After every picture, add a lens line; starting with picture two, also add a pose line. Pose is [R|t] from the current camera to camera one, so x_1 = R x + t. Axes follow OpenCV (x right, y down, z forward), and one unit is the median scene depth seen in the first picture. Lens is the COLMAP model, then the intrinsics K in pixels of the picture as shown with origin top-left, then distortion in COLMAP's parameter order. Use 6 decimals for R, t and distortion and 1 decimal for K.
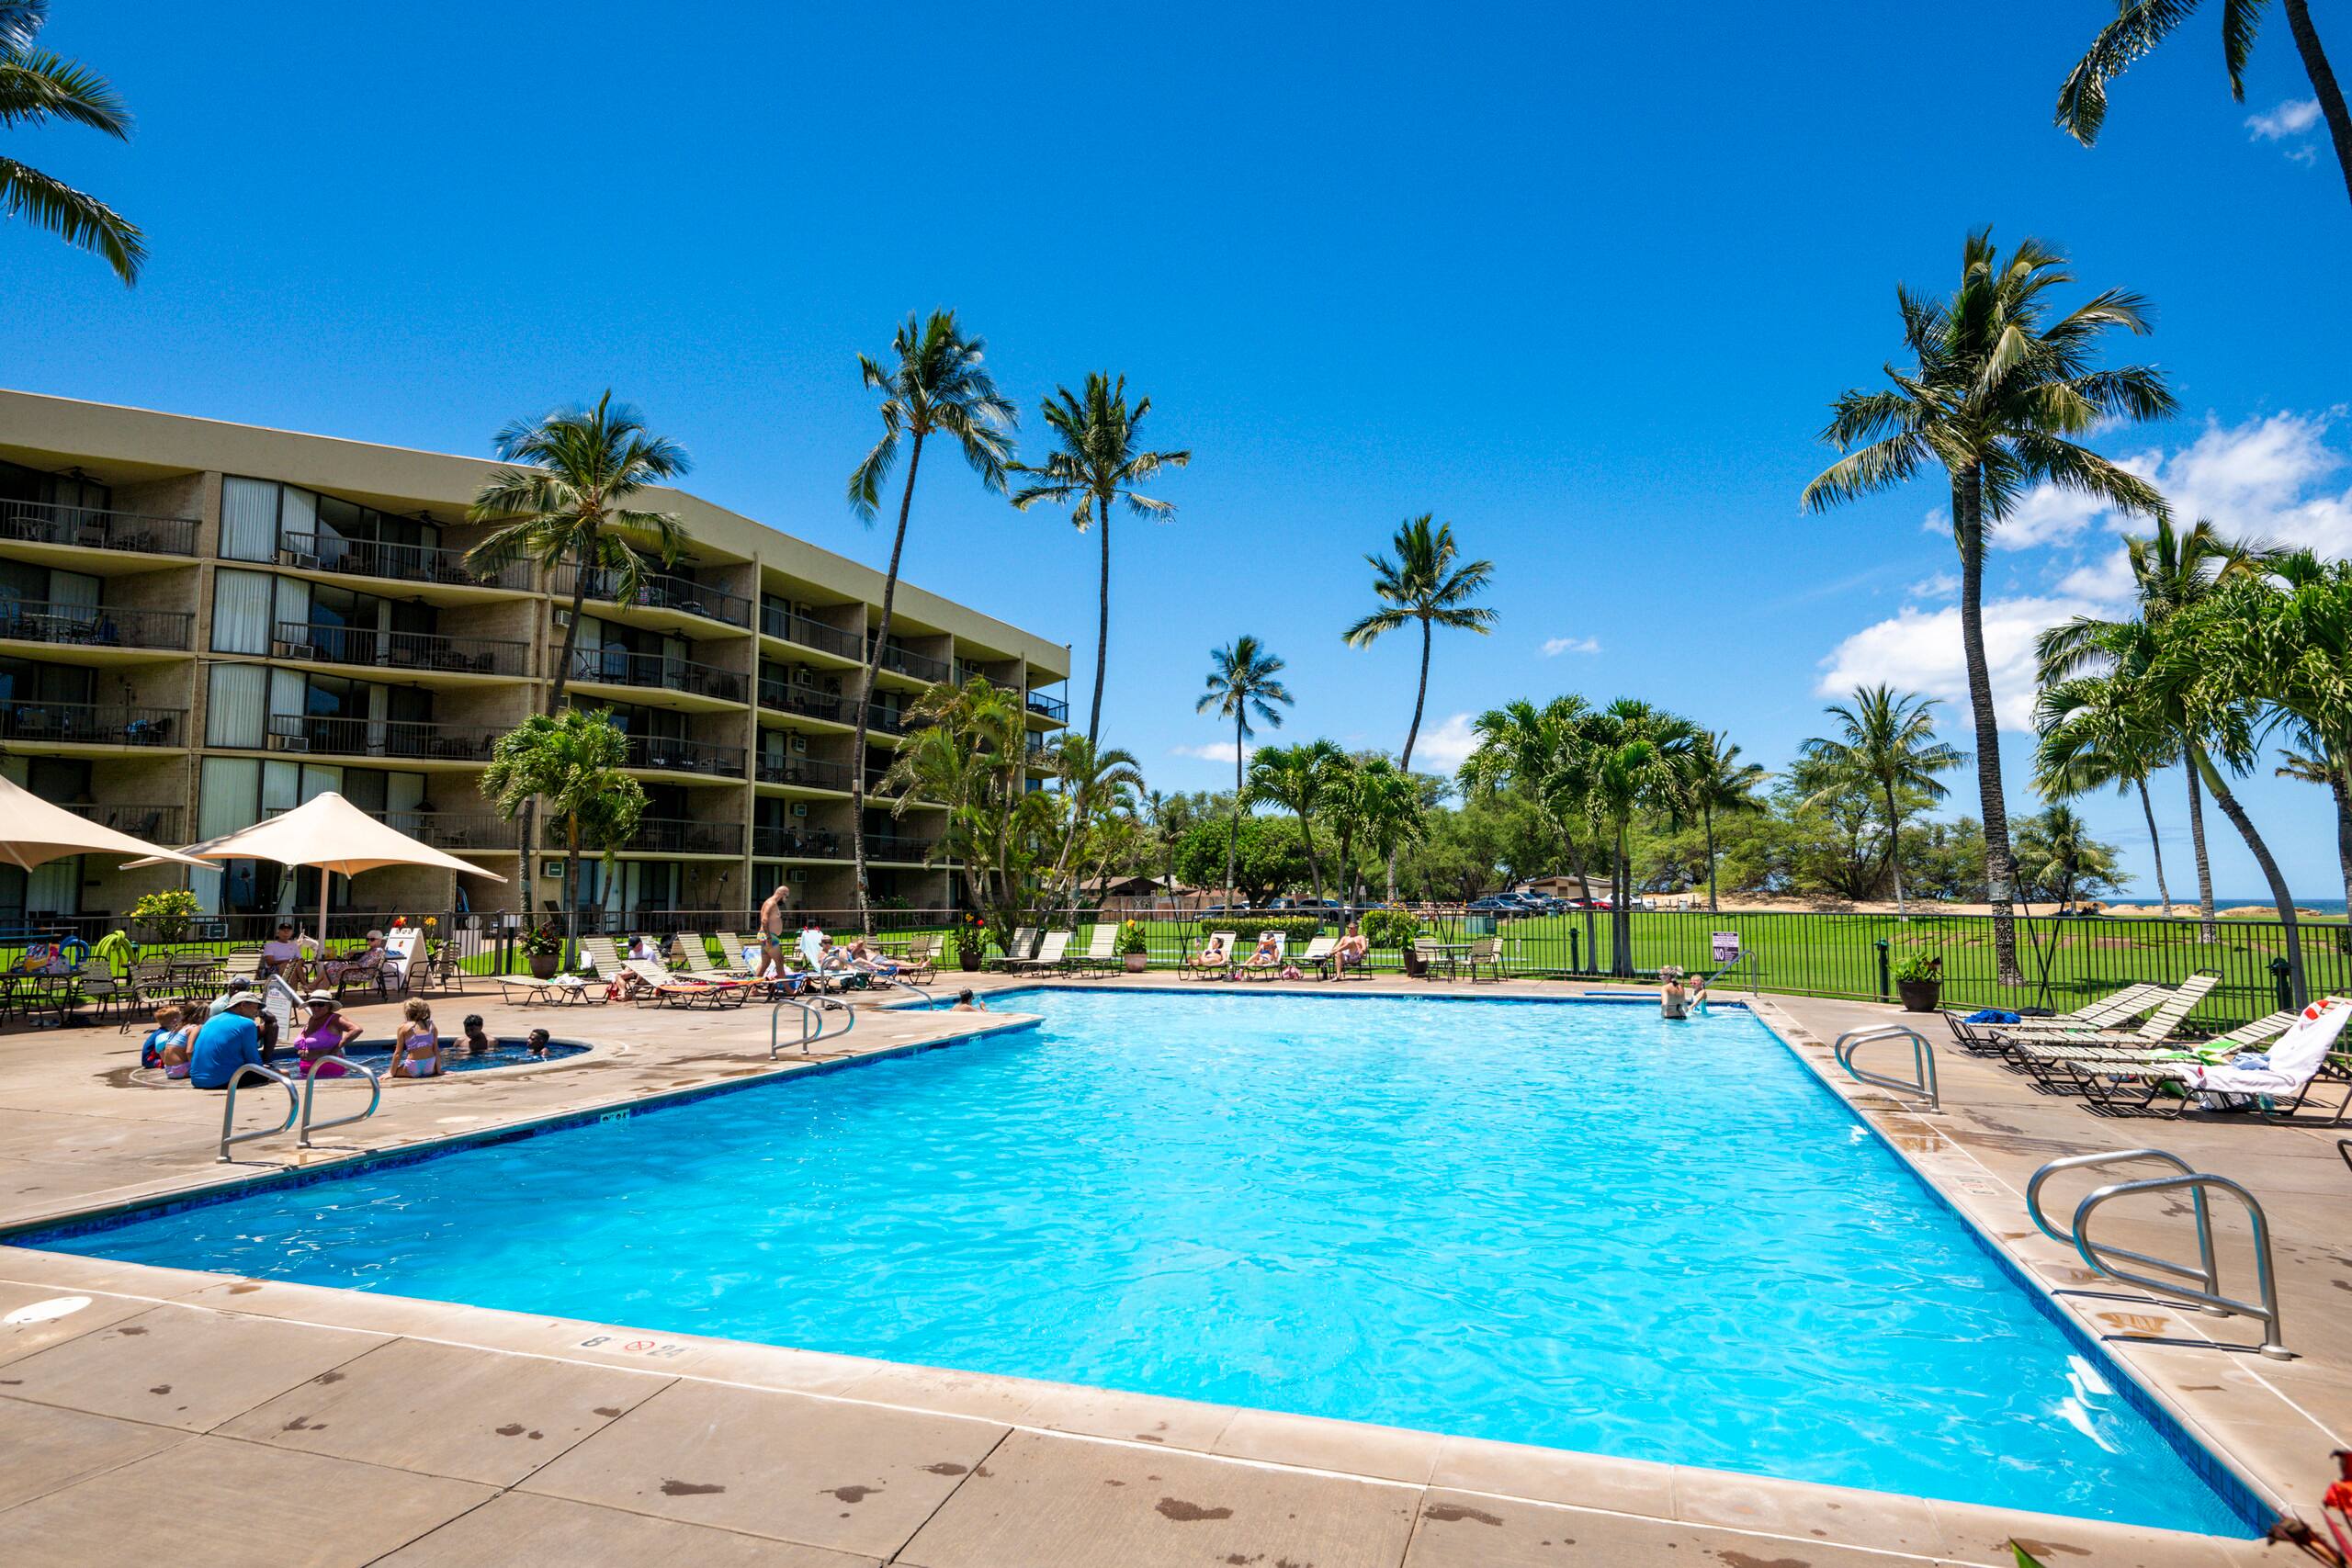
lens RADIAL K [[1317.8, 0, 1177.2], [0, 1317.8, 779.6], [0, 0, 1]] dist [0.000663, 0.002831]
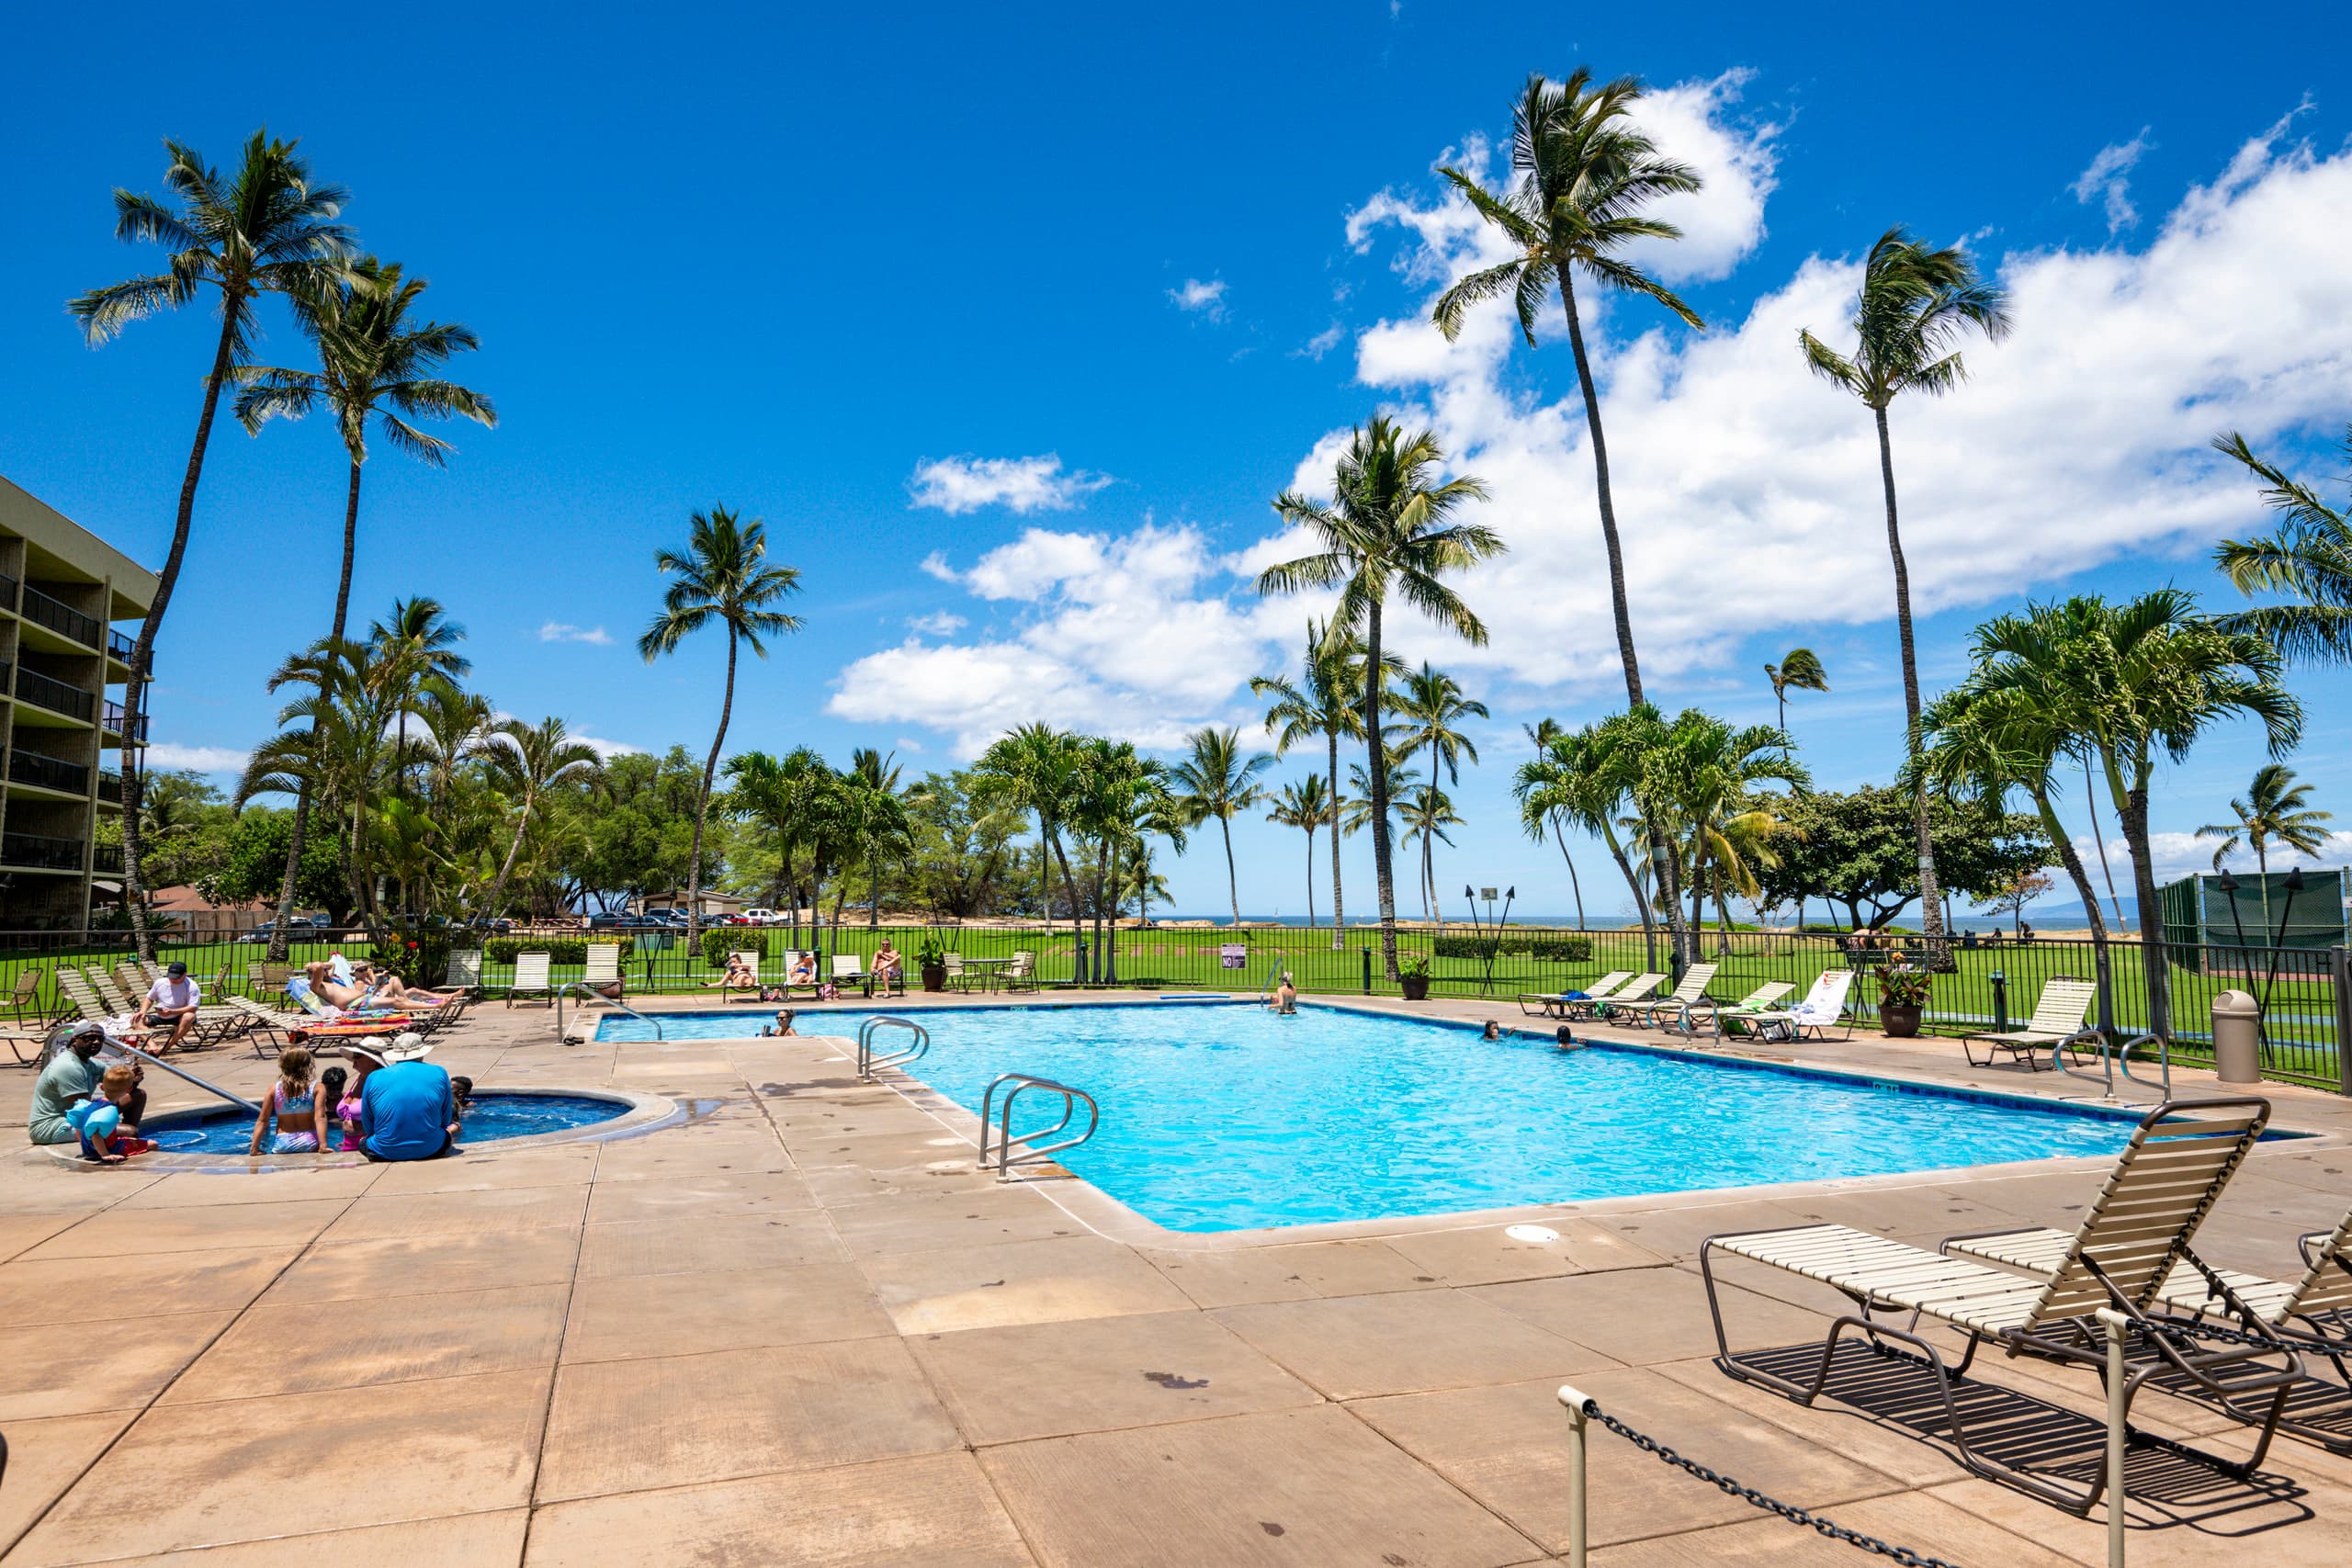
lens RADIAL K [[1406.4, 0, 1174.7], [0, 1406.4, 782.0], [0, 0, 1]] dist [0.003648, 0.001718]
pose [[0.761550, 0.063239, 0.645014, -0.123823], [-0.061048, 0.997803, -0.025750, 0.001192], [-0.645225, -0.019767, 0.763737, 0.013819]]
